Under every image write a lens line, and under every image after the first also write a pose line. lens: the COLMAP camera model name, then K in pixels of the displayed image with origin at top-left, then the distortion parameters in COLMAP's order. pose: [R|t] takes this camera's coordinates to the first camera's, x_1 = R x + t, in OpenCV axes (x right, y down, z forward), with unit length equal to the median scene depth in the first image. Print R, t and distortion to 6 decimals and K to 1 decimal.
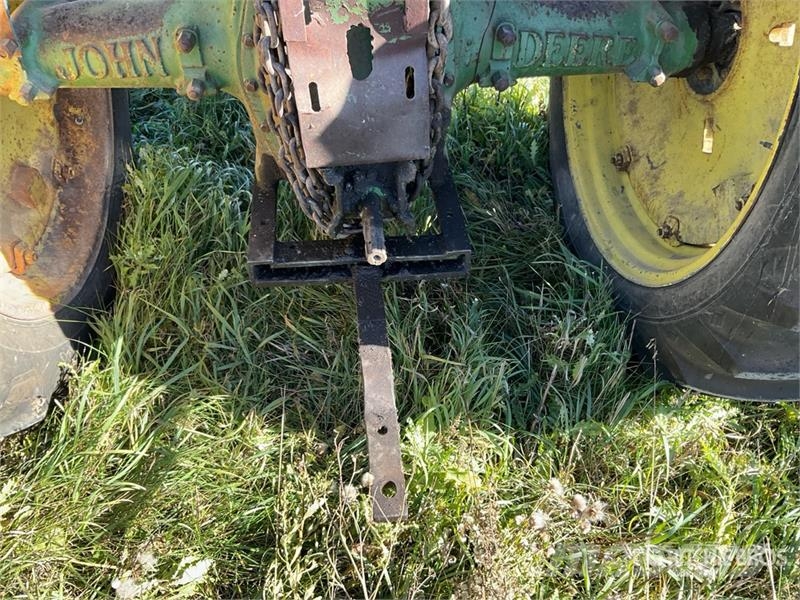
lens RADIAL K [[659.1, 0, 403.4], [0, 659.1, 282.1], [0, 0, 1]] dist [0.060580, -0.120619]
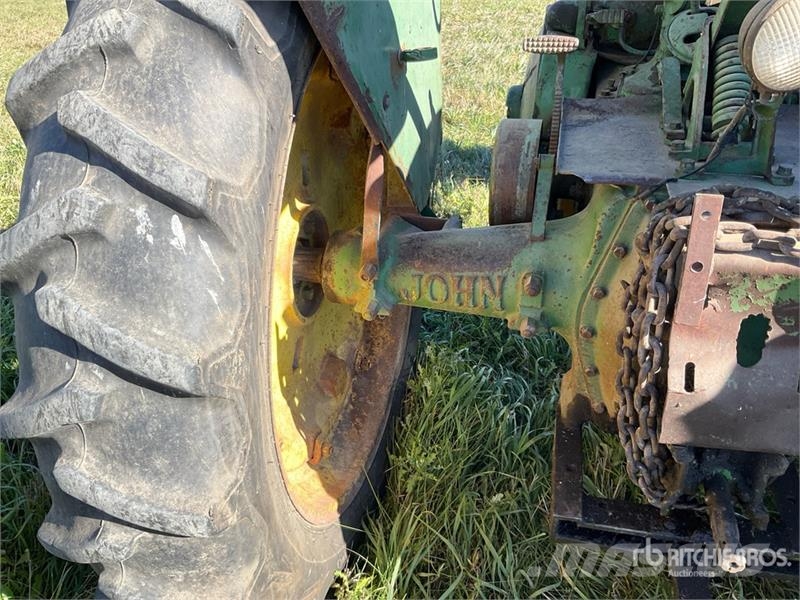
lens RADIAL K [[659.1, 0, 420.4], [0, 659.1, 279.8], [0, 0, 1]] dist [0.060580, -0.120619]
pose [[0.949421, 0.114312, -0.292460, -0.159624], [-0.184325, 0.956916, -0.224357, -0.090675], [0.254213, 0.266917, 0.929587, 0.007889]]
